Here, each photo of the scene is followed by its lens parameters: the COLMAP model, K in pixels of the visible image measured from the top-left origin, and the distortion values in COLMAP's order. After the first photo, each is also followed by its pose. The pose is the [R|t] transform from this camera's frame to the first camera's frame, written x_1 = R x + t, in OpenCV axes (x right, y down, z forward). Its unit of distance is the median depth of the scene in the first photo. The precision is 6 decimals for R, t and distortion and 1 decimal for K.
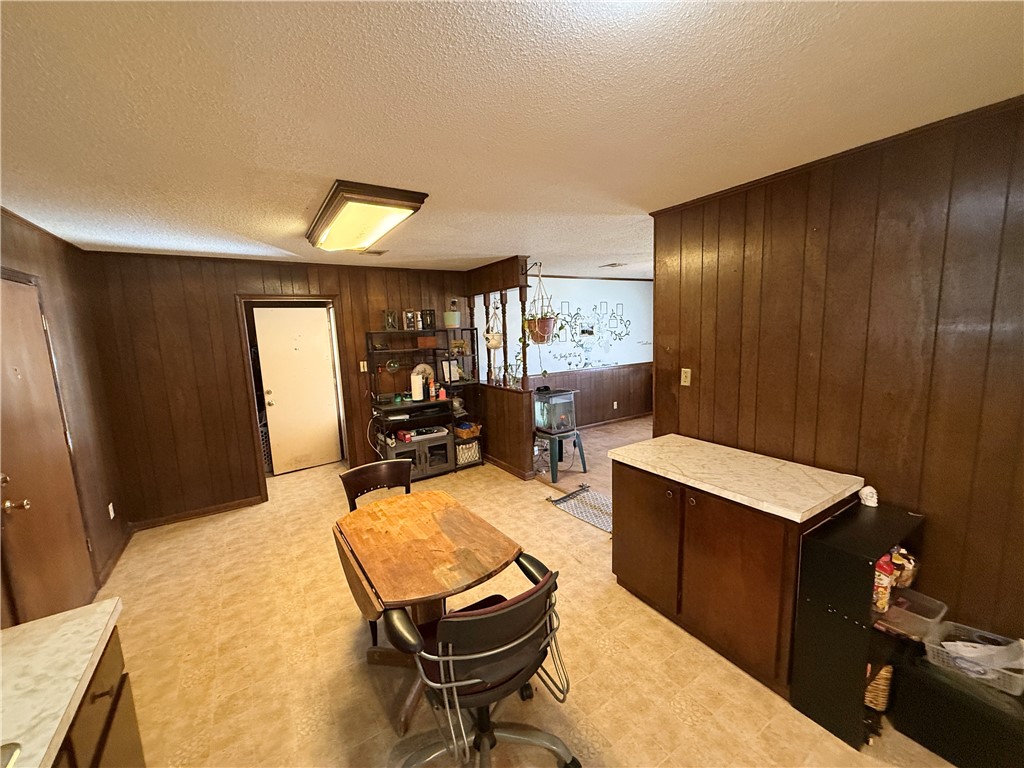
lens RADIAL K [[407.7, 0, 513.1], [0, 407.7, 385.3], [0, 0, 1]] dist [0.000263, 0.000006]
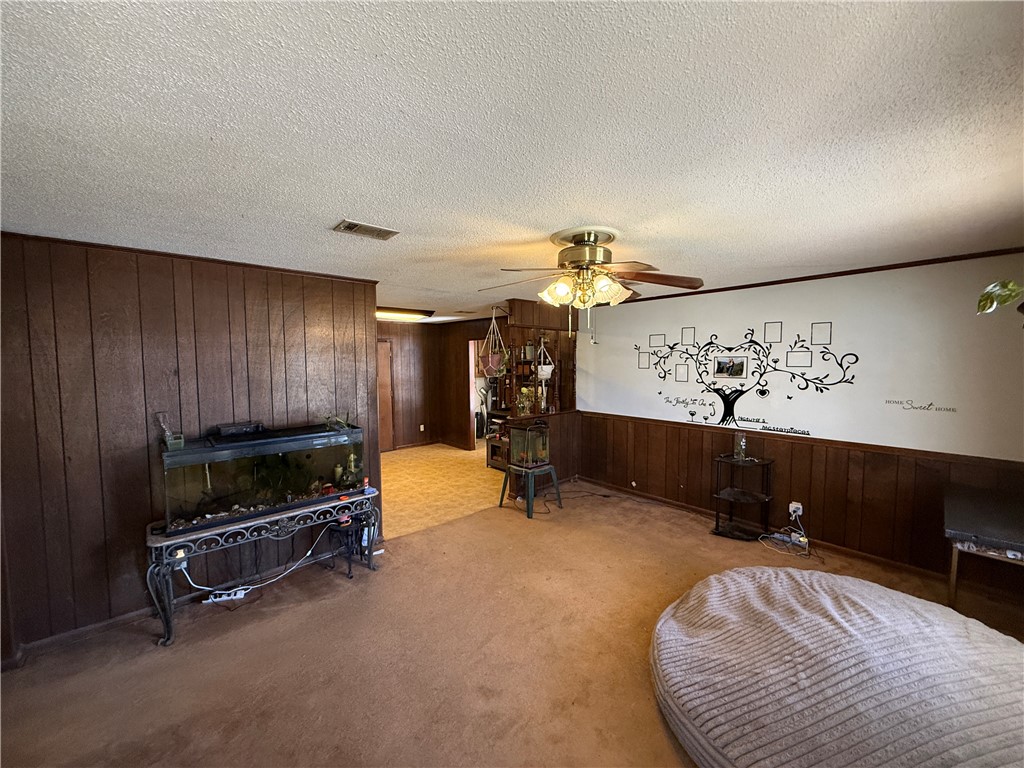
lens RADIAL K [[407.7, 0, 512.5], [0, 407.7, 384.1], [0, 0, 1]] dist [0.000263, 0.000006]
pose [[0.139799, 0.099828, -0.985135, 0.786839], [-0.132310, 0.987866, 0.081329, -0.119461], [0.981300, 0.118974, 0.151311, 0.577532]]
